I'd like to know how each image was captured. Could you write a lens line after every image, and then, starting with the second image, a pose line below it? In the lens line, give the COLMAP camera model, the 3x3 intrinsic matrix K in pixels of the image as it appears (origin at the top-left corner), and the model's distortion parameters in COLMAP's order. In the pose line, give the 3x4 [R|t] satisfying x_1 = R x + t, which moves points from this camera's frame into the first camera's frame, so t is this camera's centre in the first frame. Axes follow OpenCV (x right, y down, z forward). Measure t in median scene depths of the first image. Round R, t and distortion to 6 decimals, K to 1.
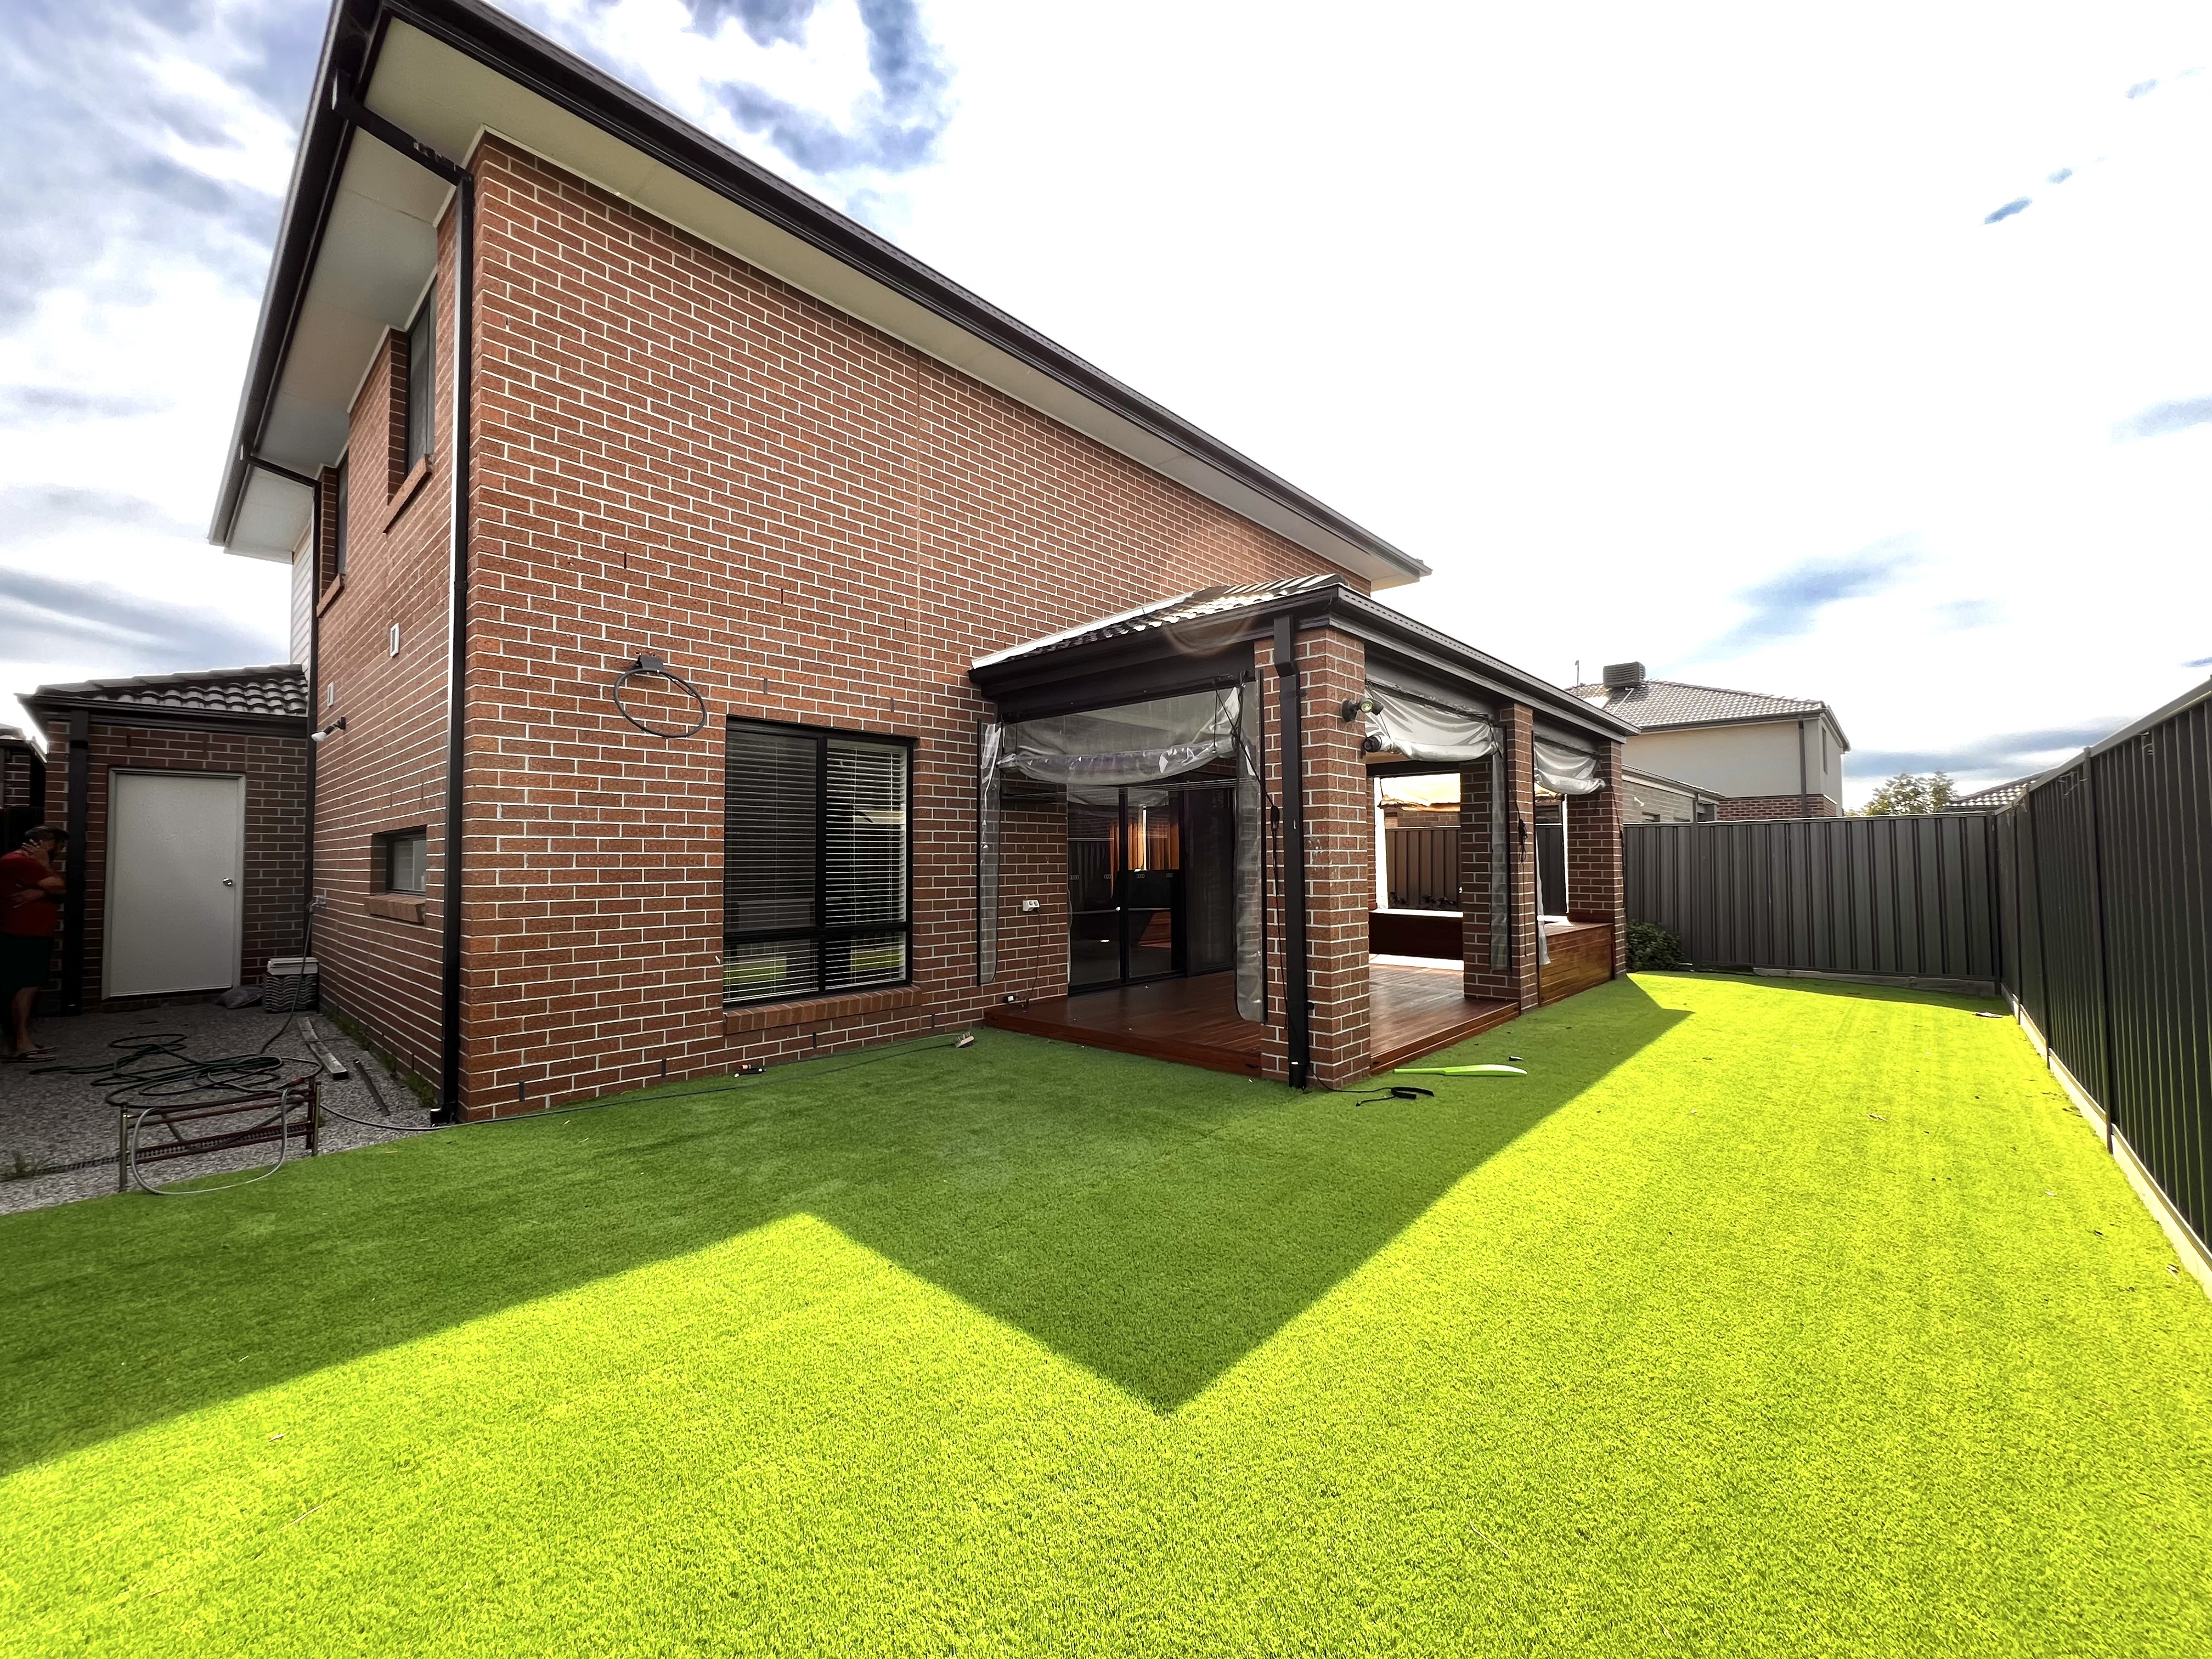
lens RADIAL K [[886.0, 0, 1106.0], [0, 886.0, 829.5], [0, 0, 1]] dist [-0.002956, 0.000689]
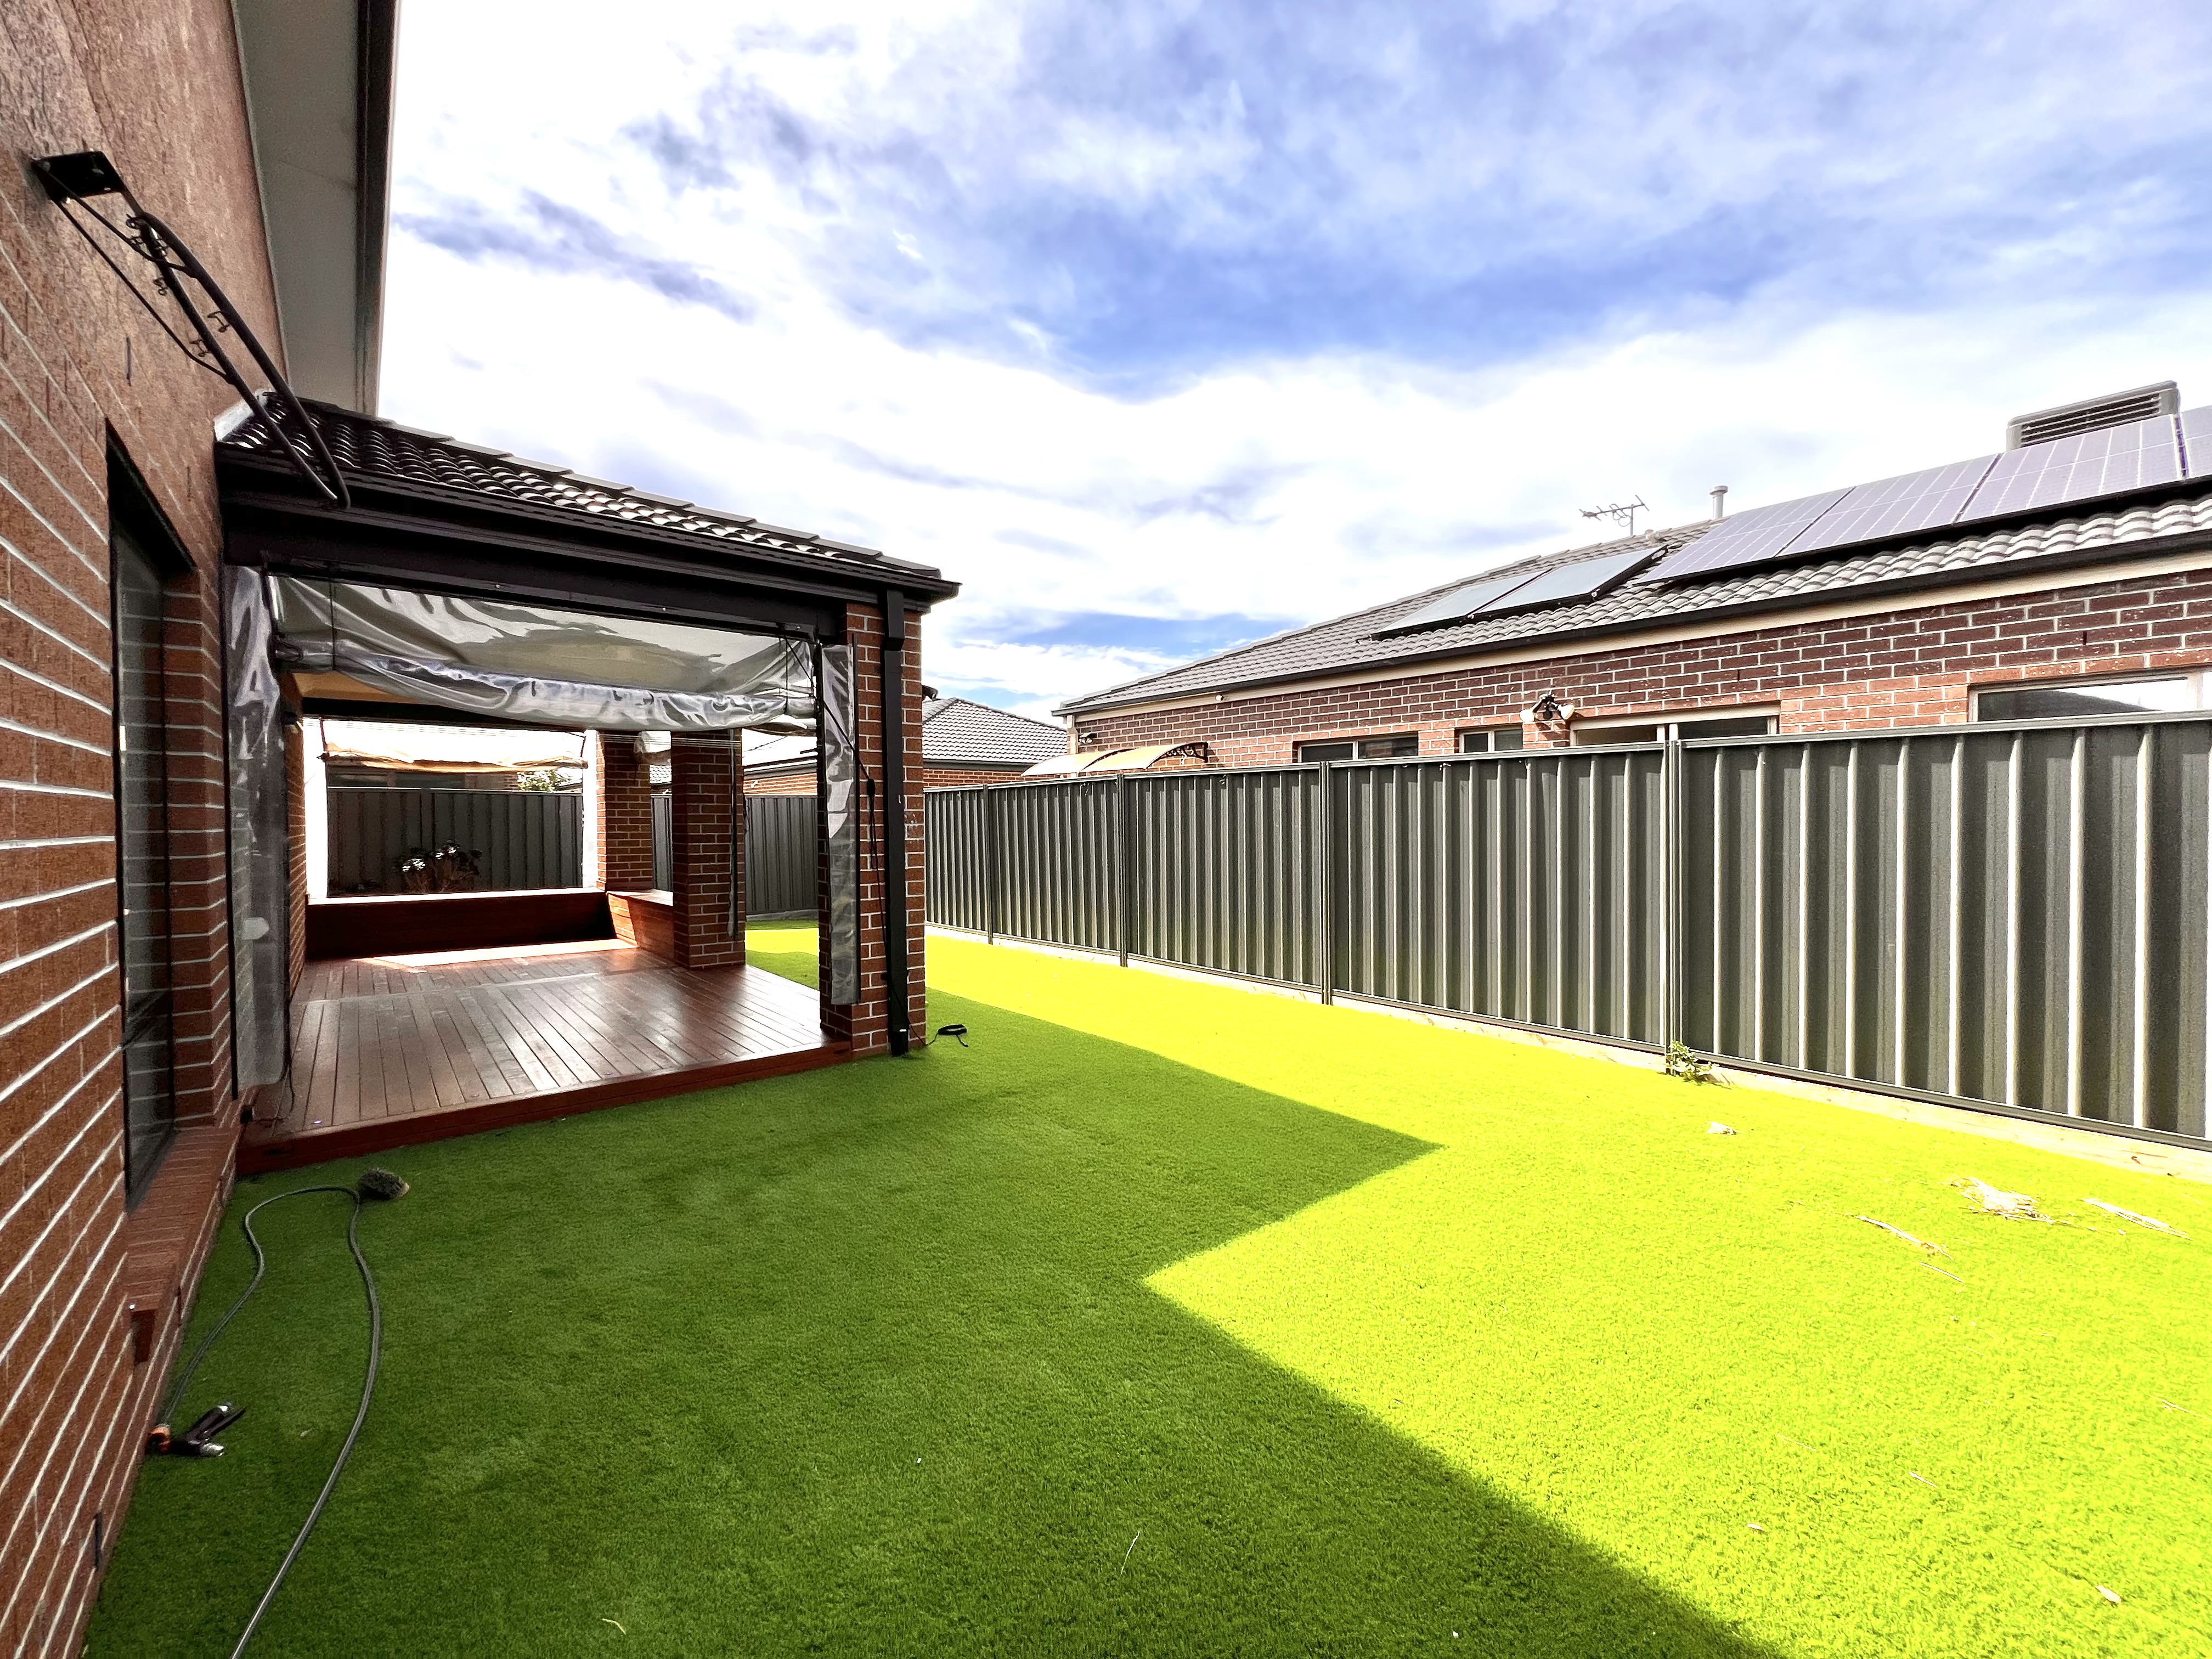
lens RADIAL K [[886.0, 0, 1106.0], [0, 886.0, 829.5], [0, 0, 1]] dist [-0.002956, 0.000689]
pose [[0.128367, -0.011354, 0.991662, -0.530123], [-0.027344, 0.999514, 0.014984, 0.005331], [-0.991350, -0.029040, 0.127994, 0.434614]]
